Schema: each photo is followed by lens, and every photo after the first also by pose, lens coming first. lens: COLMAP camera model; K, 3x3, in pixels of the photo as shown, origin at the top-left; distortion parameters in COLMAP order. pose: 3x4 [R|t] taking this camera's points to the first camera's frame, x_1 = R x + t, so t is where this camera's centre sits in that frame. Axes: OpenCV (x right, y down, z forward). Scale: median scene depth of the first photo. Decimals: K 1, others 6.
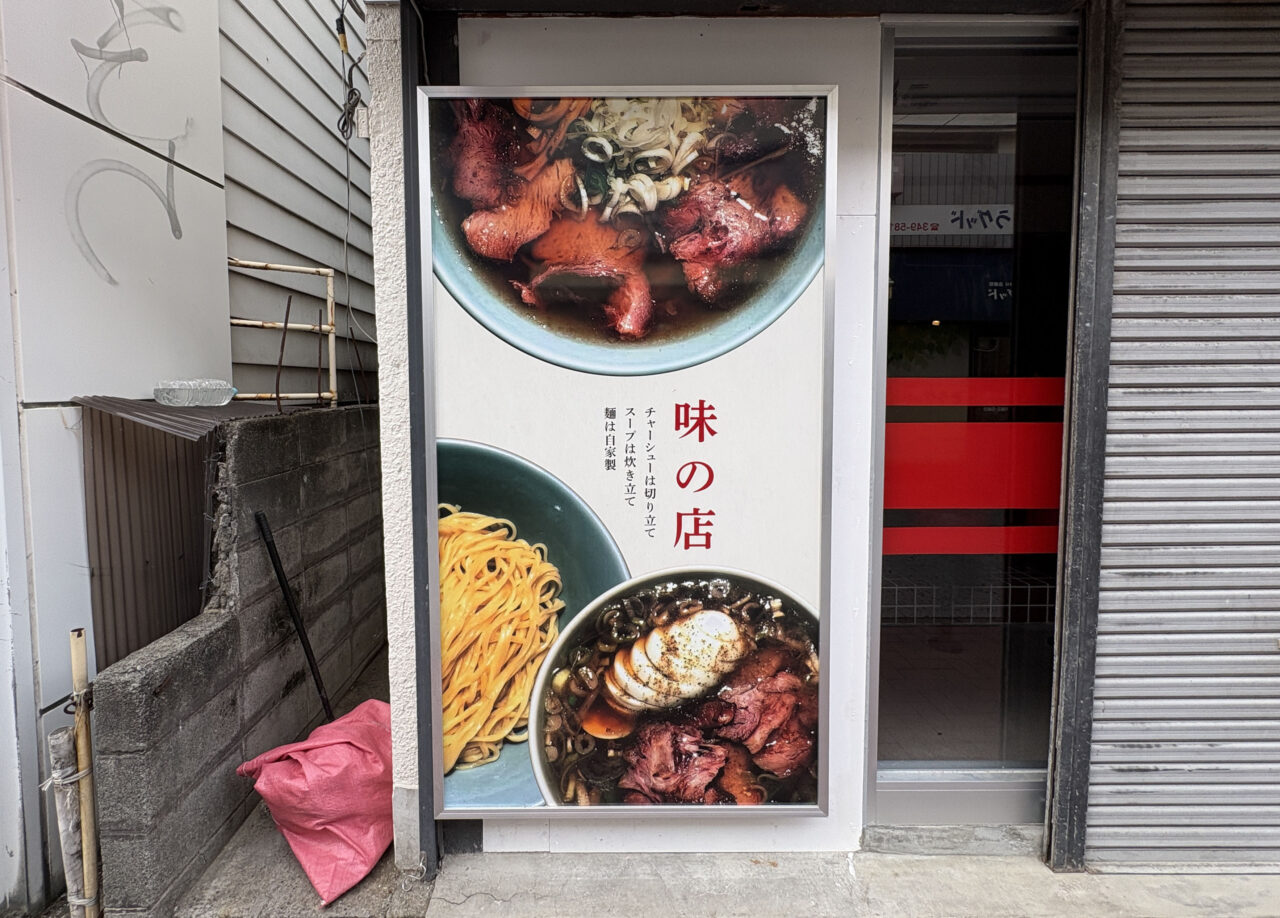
lens RADIAL K [[546.5, 0, 620.6], [0, 546.5, 418.1], [0, 0, 1]] dist [-0.001492, 0.000332]
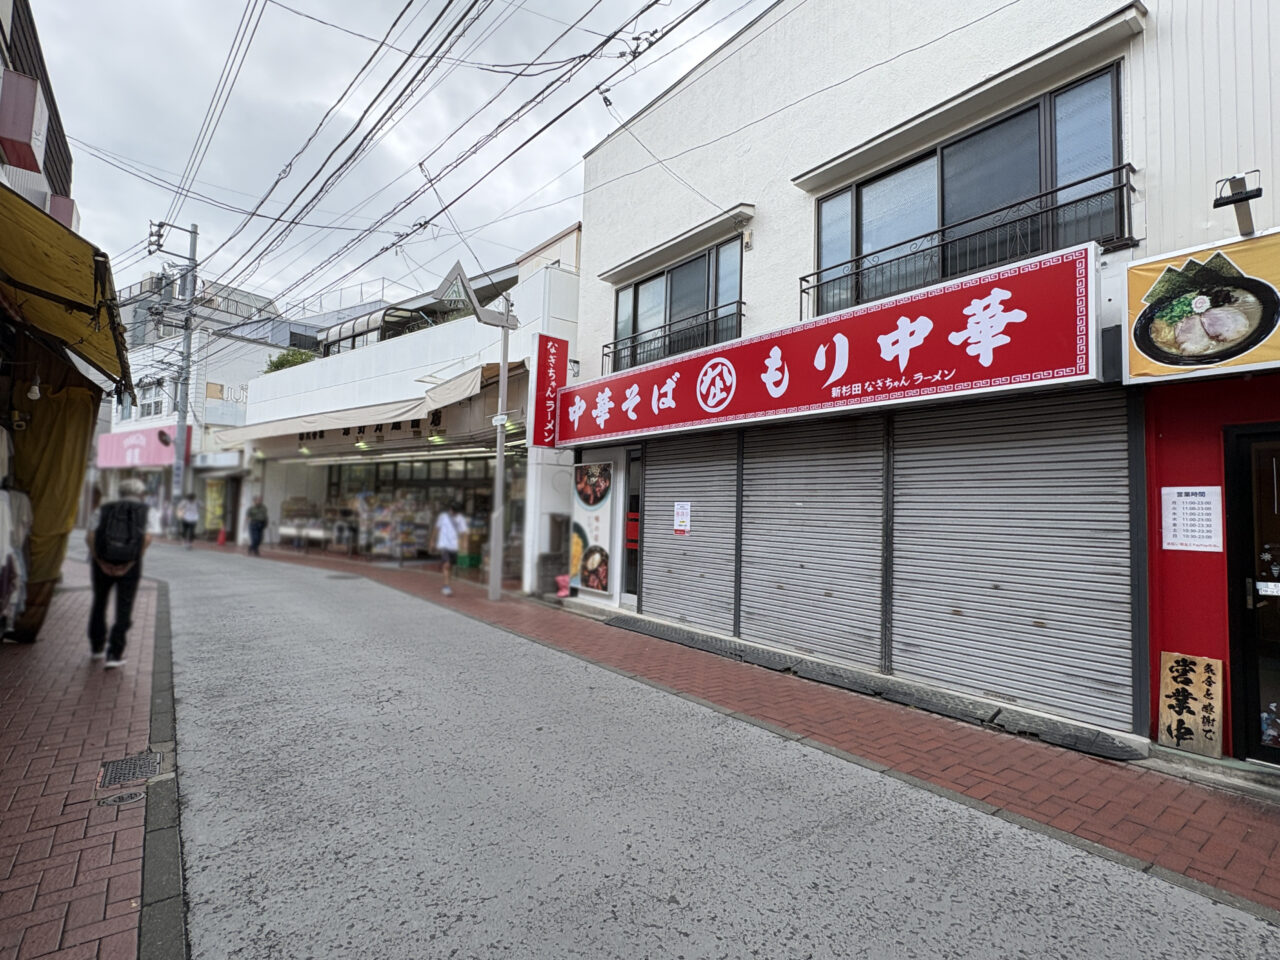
lens RADIAL K [[608.4, 0, 640.7], [0, 608.4, 480.1], [0, 0, 1]] dist [-0.001206, -0.000176]
pose [[0.618423, -0.019996, -0.785591, 5.344751], [-0.072707, 0.993932, -0.082535, 0.089786], [0.782475, 0.108159, 0.613217, -2.555910]]
